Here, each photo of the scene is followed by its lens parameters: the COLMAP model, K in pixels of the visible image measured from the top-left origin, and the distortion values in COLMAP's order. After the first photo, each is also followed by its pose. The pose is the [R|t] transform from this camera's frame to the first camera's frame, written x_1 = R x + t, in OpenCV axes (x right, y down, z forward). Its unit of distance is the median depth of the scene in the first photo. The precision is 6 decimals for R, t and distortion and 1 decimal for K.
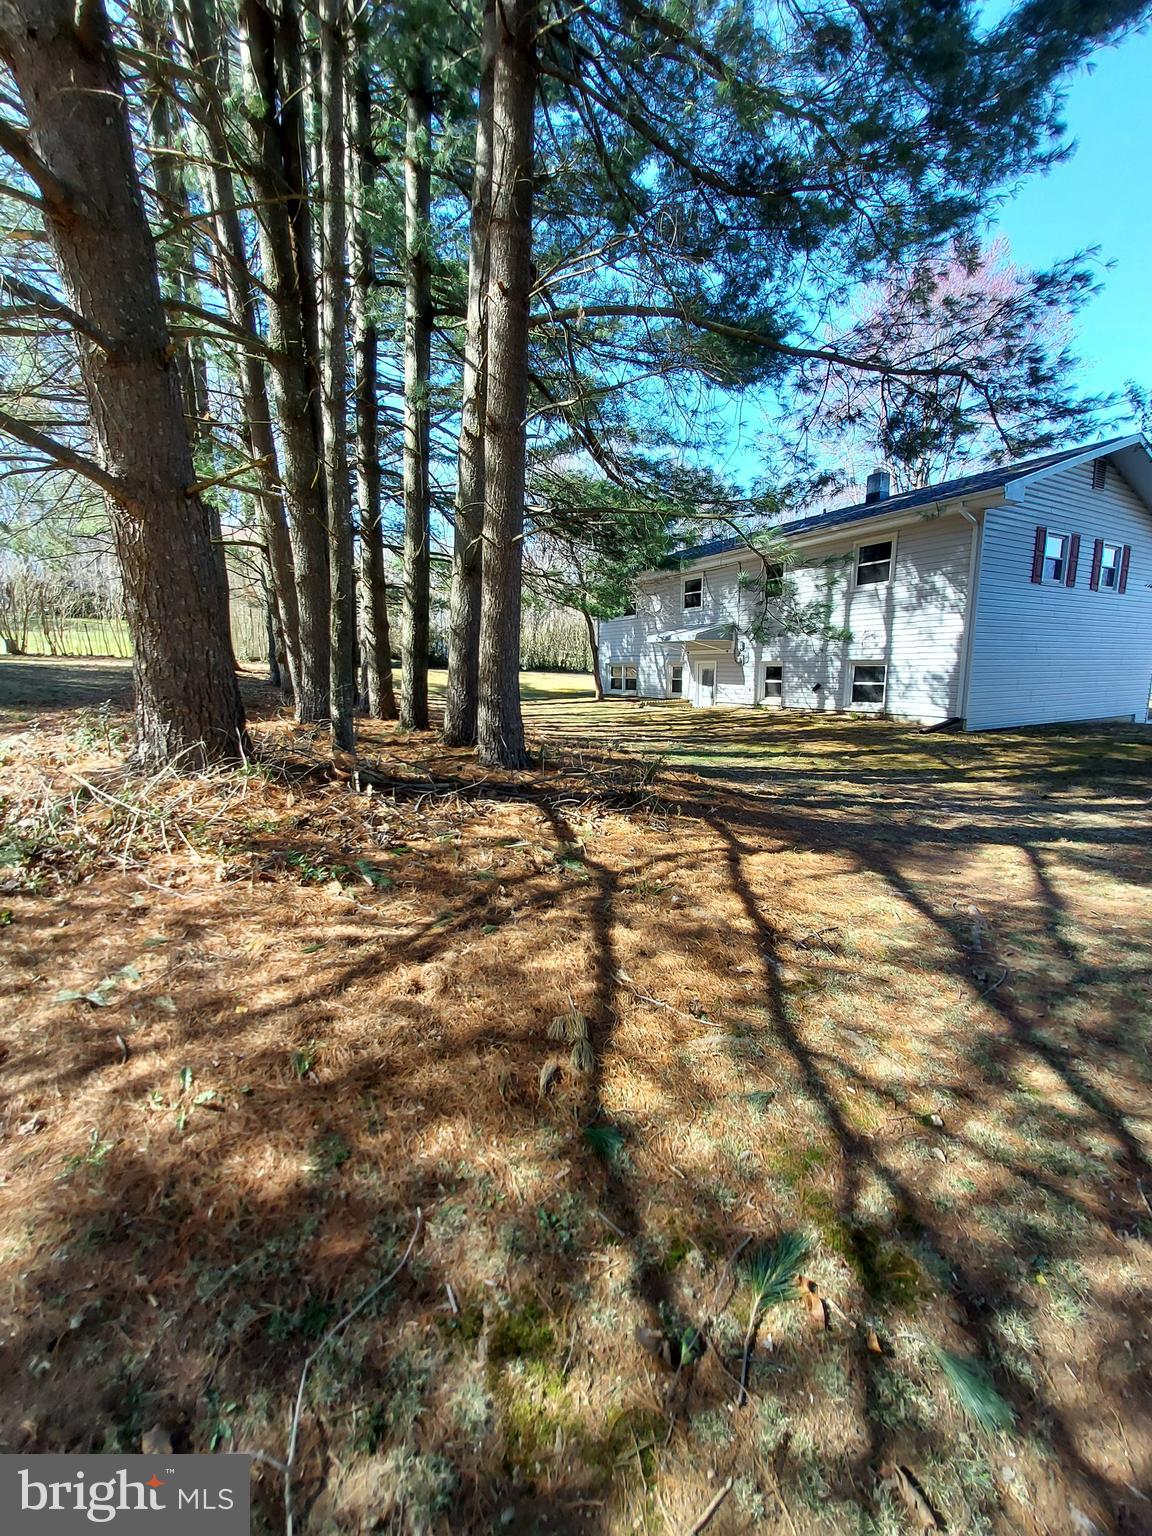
lens RADIAL K [[613.0, 0, 607.7], [0, 613.0, 748.6], [0, 0, 1]] dist [-0.015266, -0.000354]
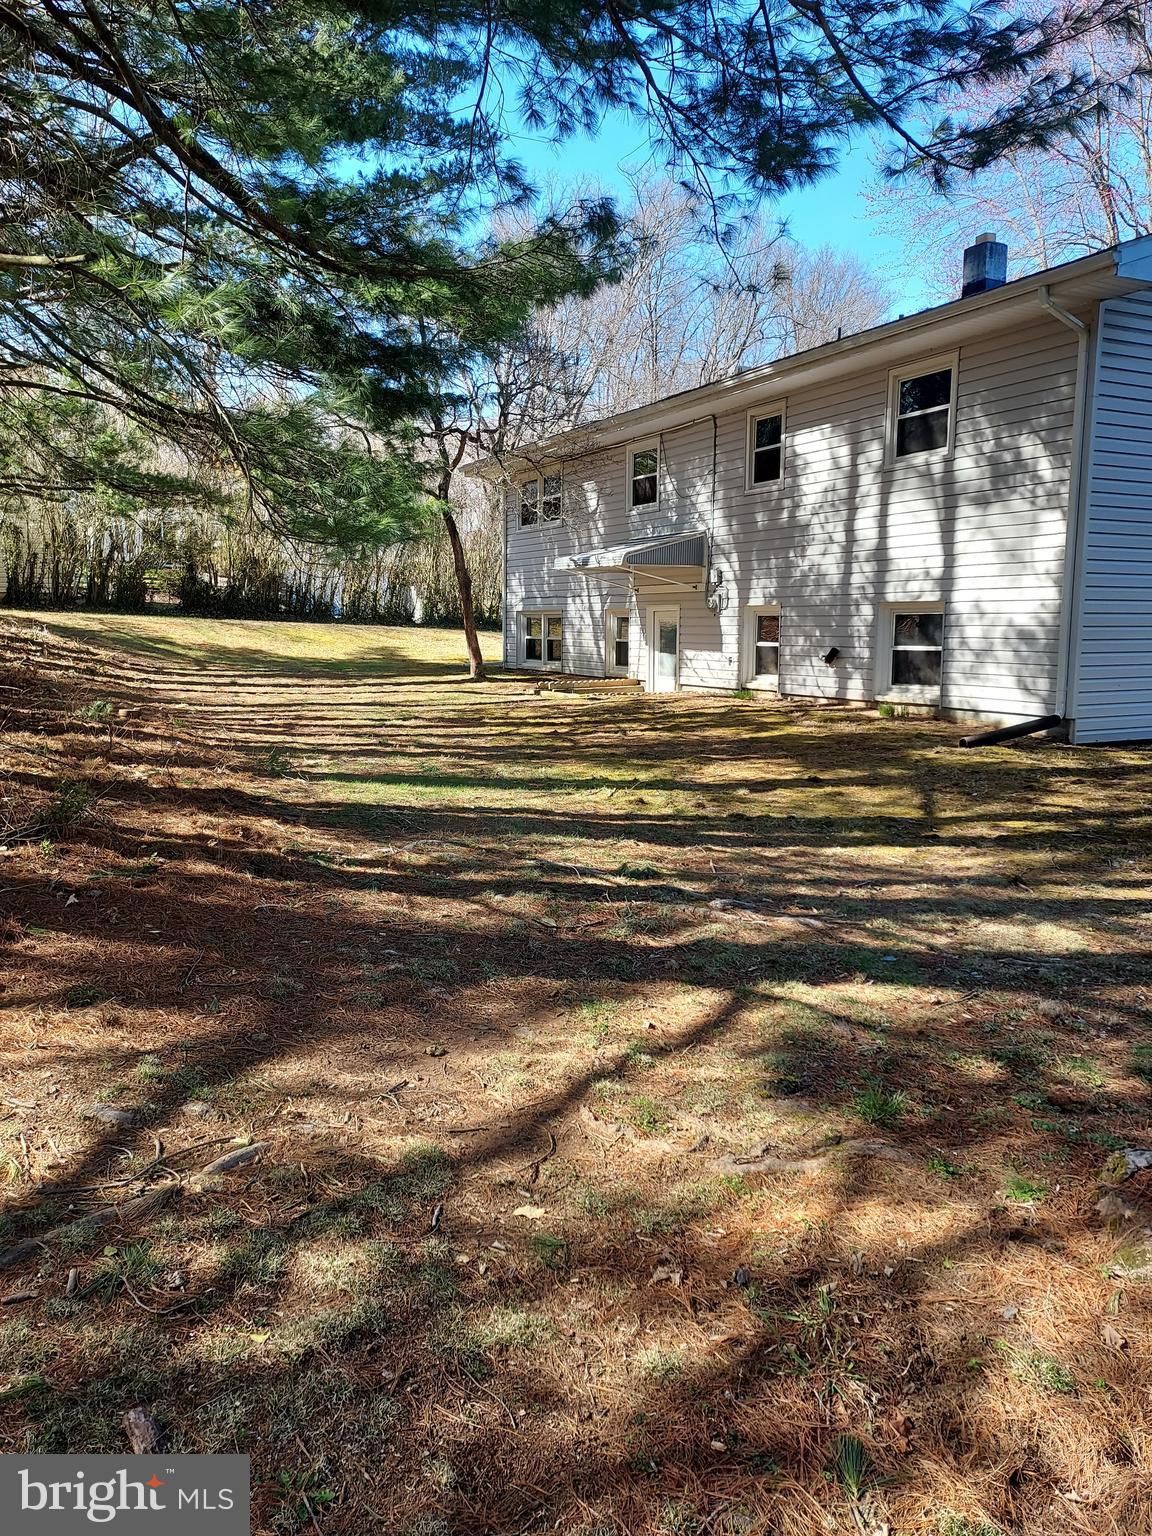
lens RADIAL K [[1123.0, 0, 574.2], [0, 1123.0, 767.0], [0, 0, 1]] dist [-0.002984, -0.025764]
pose [[0.998855, 0.011433, -0.046454, 0.180314], [-0.011600, 0.999927, -0.003322, -0.000916], [0.046413, 0.003857, 0.998915, 0.048280]]
